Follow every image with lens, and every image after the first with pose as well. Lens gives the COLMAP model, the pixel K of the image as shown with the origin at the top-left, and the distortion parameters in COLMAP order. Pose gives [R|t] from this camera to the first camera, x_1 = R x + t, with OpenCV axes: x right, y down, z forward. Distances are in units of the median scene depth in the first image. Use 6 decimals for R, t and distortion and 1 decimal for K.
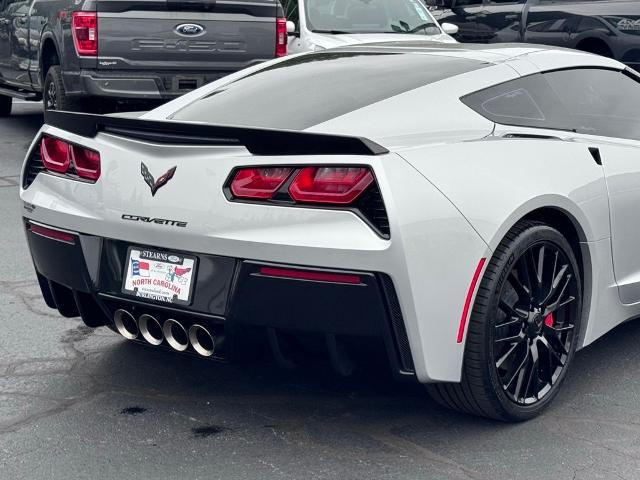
lens RADIAL K [[1379.8, 0, 321.4], [0, 1379.8, 243.4], [0, 0, 1]] dist [0.143059, 0.000000]
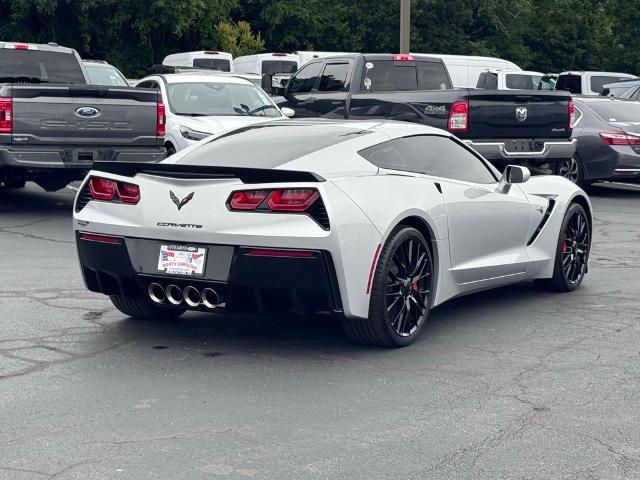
lens RADIAL K [[1379.8, 0, 315.6], [0, 1379.8, 241.3], [0, 0, 1]] dist [0.143059, 0.000000]
pose [[0.989878, -0.012416, 0.141377, -0.189979], [0.021142, 0.997951, -0.060389, 0.102738], [-0.140337, 0.062766, 0.988112, -0.623797]]
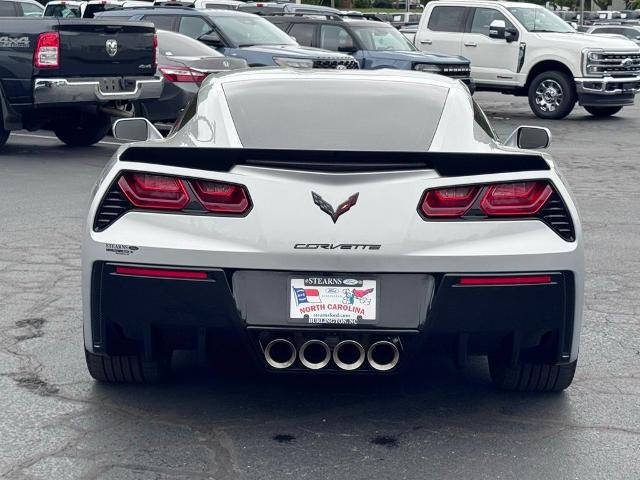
lens RADIAL K [[1379.8, 0, 324.3], [0, 1379.8, 238.3], [0, 0, 1]] dist [0.143059, 0.000000]
pose [[0.788603, -0.086308, 0.608815, -0.743894], [0.092763, 0.995467, 0.020965, -0.044589], [-0.607865, 0.039942, 0.793035, 0.184929]]
